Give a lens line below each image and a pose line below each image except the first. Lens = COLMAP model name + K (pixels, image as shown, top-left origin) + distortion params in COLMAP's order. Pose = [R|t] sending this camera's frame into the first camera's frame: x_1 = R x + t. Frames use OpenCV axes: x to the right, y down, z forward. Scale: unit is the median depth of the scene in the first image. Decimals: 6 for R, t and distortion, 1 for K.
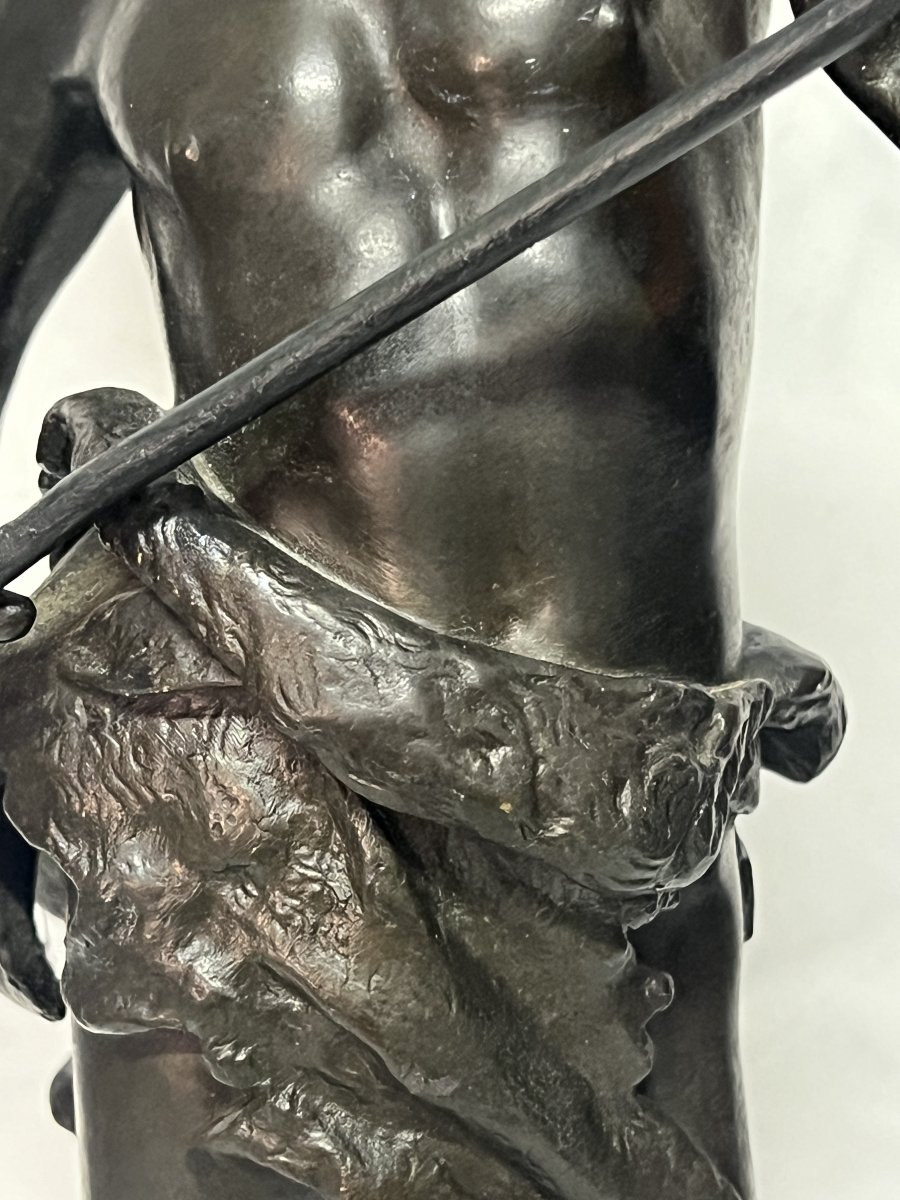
lens RADIAL K [[3007.5, 0, 450.0], [0, 3007.5, 600.0], [0, 0, 1]] dist [0.226545, -0.512167]
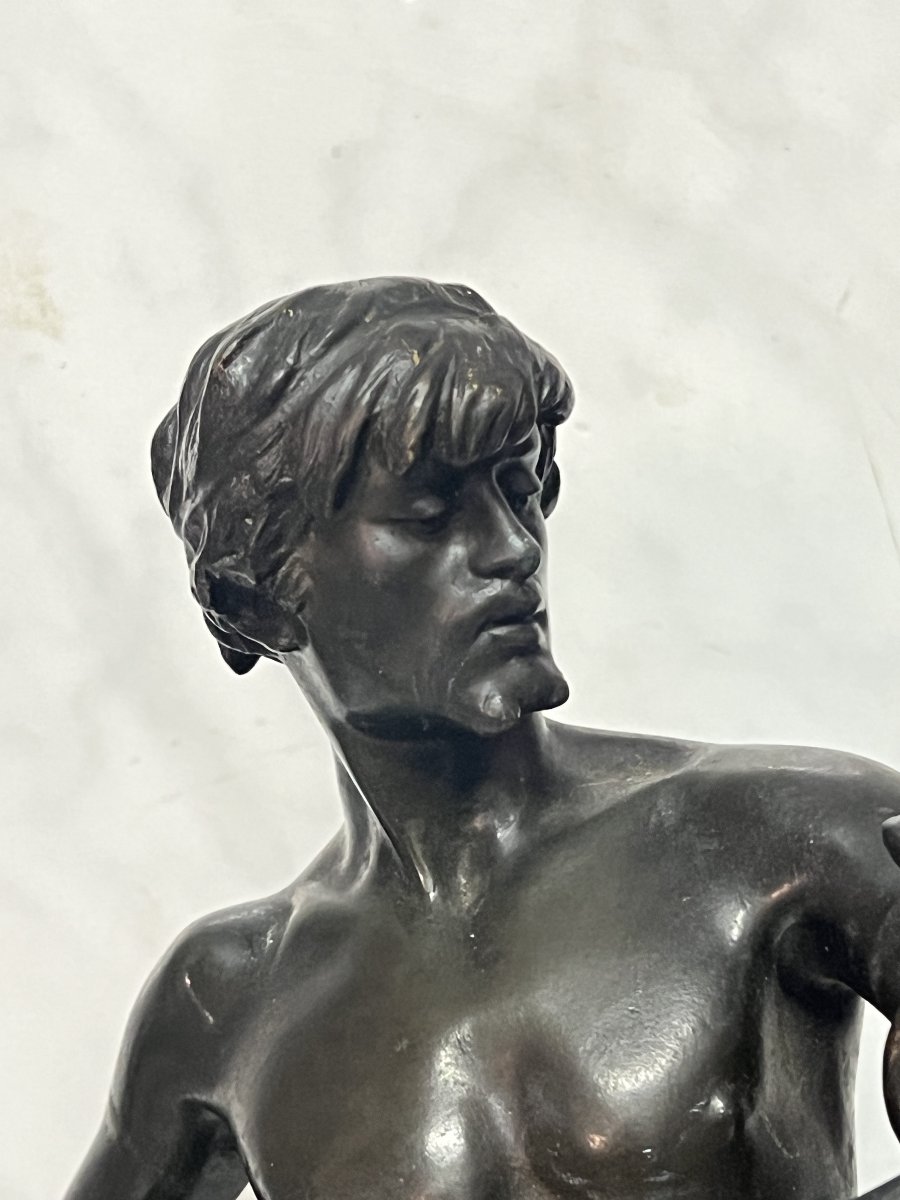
lens RADIAL K [[3007.5, 0, 450.0], [0, 3007.5, 600.0], [0, 0, 1]] dist [0.226545, -0.512167]
pose [[0.999990, 0.002867, -0.003465, -0.039933], [-0.003409, 0.985790, -0.167950, -0.186332], [0.002935, 0.167960, 0.985789, -0.098800]]
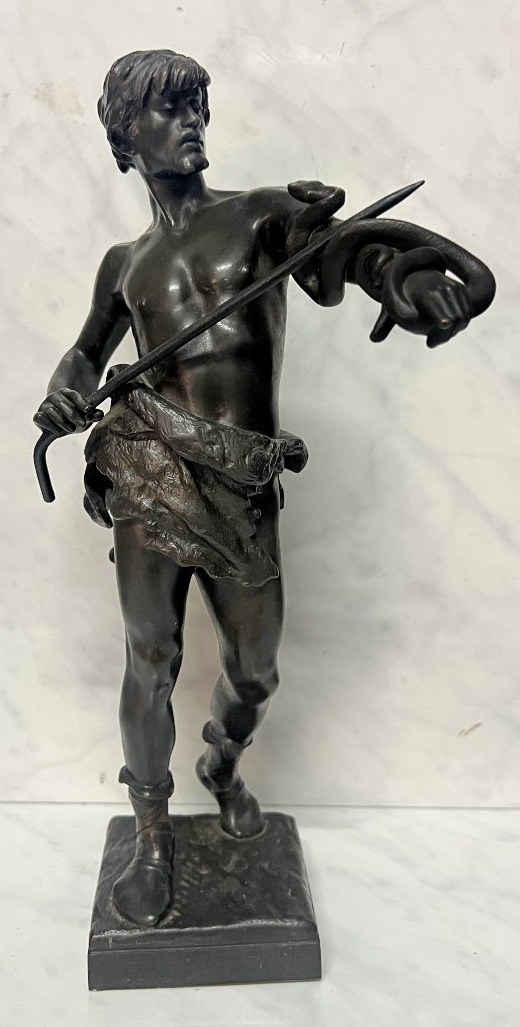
lens RADIAL K [[916.3, 0, 260.0], [0, 916.3, 513.5], [0, 0, 1]] dist [0.131688, -0.395827]
pose [[0.999866, 0.012342, 0.010763, 0.062648], [-0.012061, 0.999596, -0.025736, 0.168762], [-0.011076, 0.025603, 0.999611, -0.247957]]
